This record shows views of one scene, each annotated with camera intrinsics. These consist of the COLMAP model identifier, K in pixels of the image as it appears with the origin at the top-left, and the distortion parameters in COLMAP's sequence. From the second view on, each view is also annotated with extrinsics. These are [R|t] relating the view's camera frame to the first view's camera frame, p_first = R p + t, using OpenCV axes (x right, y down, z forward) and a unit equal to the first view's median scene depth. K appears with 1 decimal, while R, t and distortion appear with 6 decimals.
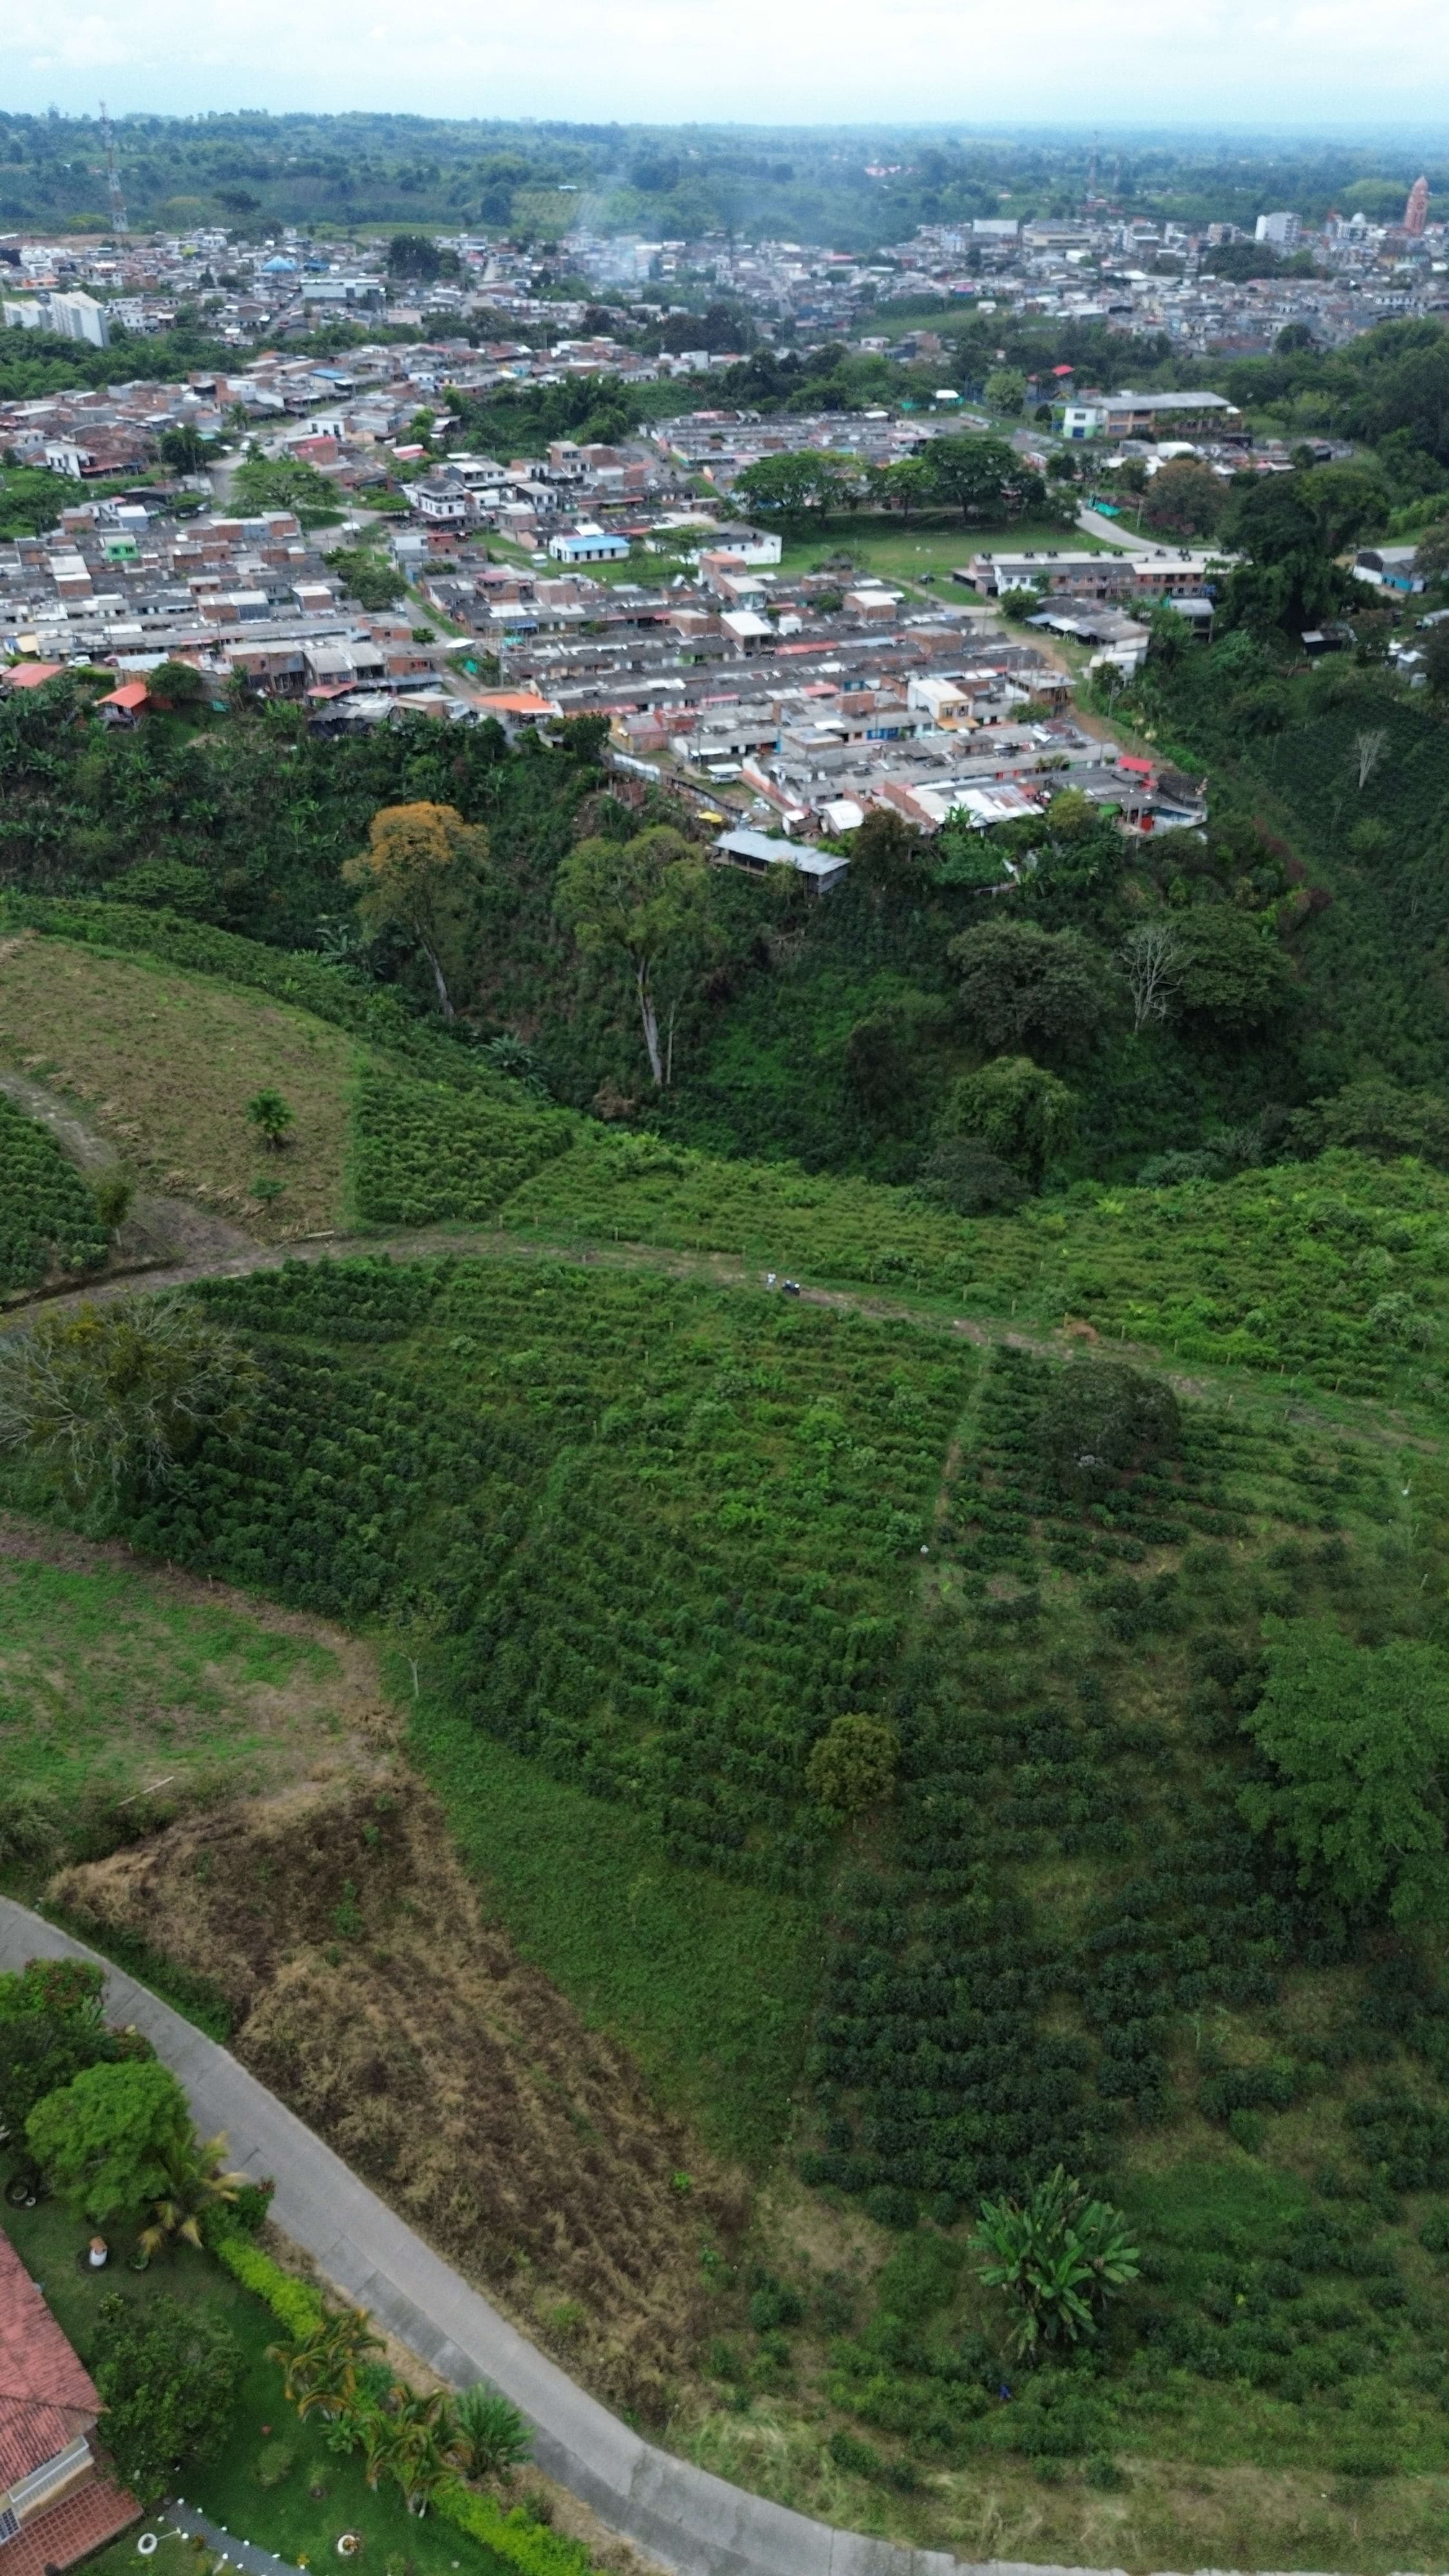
lens RADIAL K [[1820.7, 0, 714.5], [0, 1820.7, 1288.8], [0, 0, 1]] dist [0.039215, -0.040897]
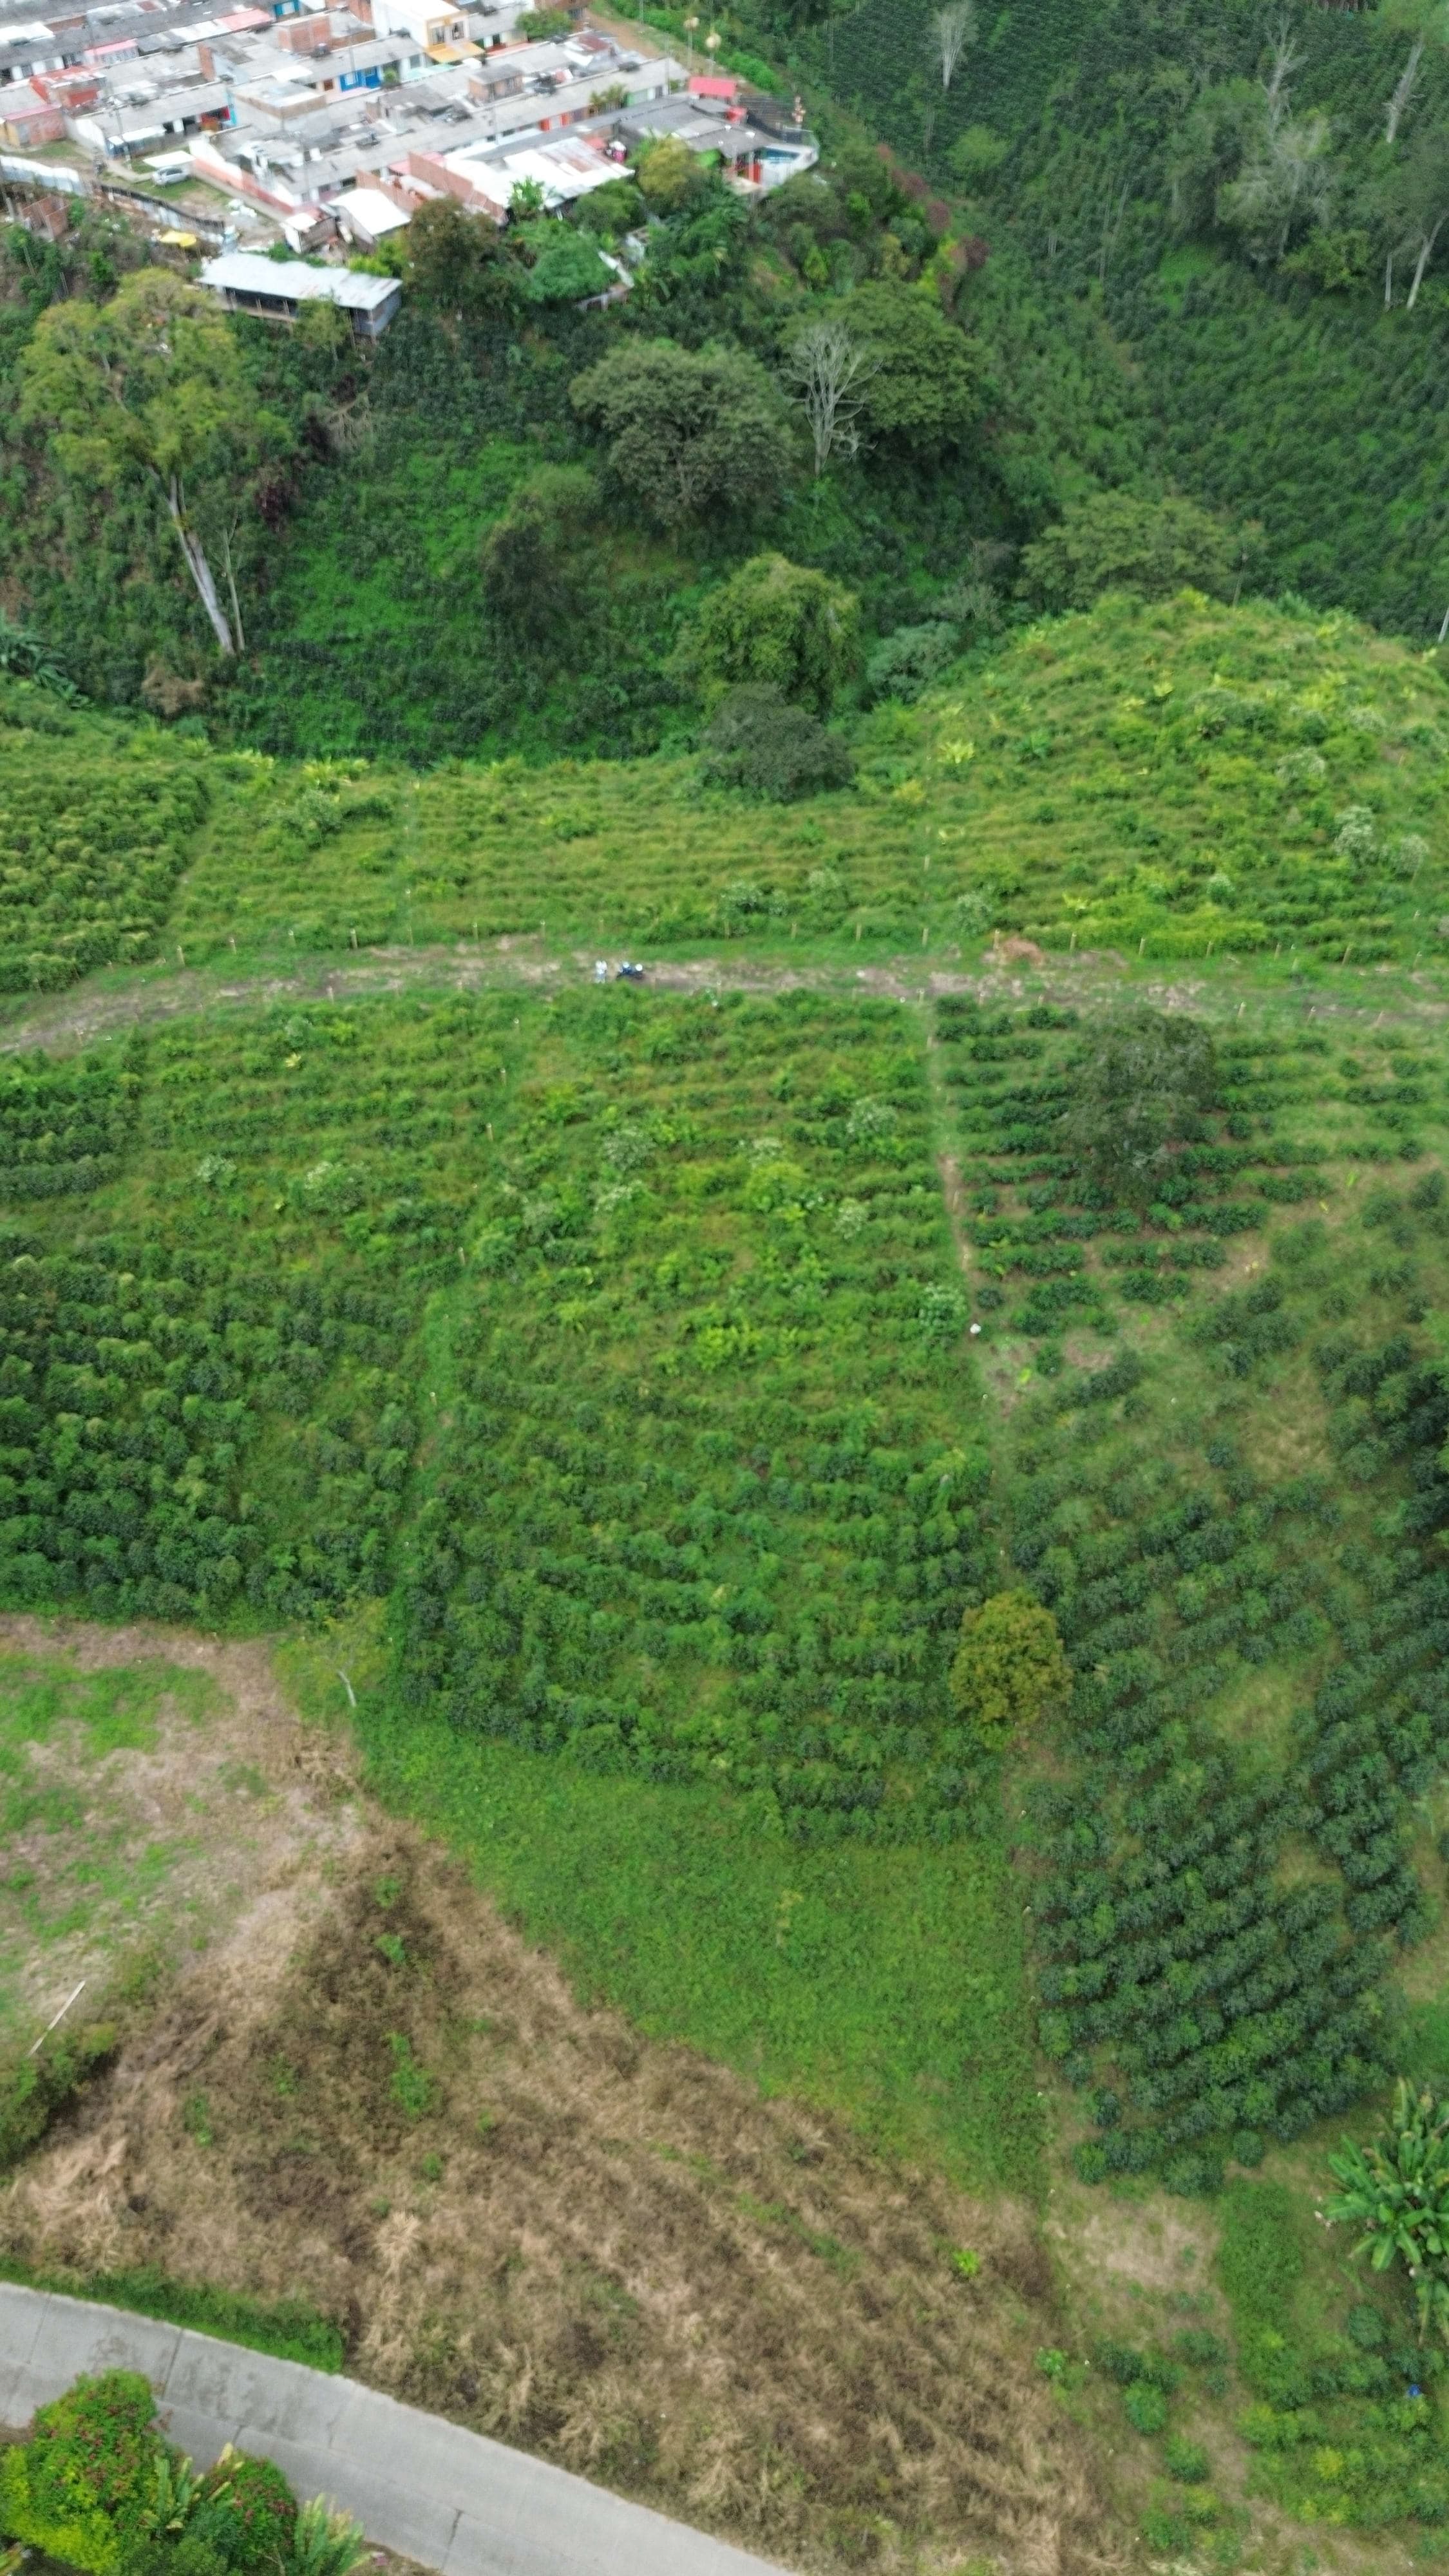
lens RADIAL K [[1820.7, 0, 727.1], [0, 1820.7, 1299.2], [0, 0, 1]] dist [0.039215, -0.040897]
pose [[0.938082, -0.265505, 0.222505, -0.123432], [0.187511, 0.929261, 0.318298, -0.107864], [-0.291275, -0.256868, 0.921508, 0.293912]]
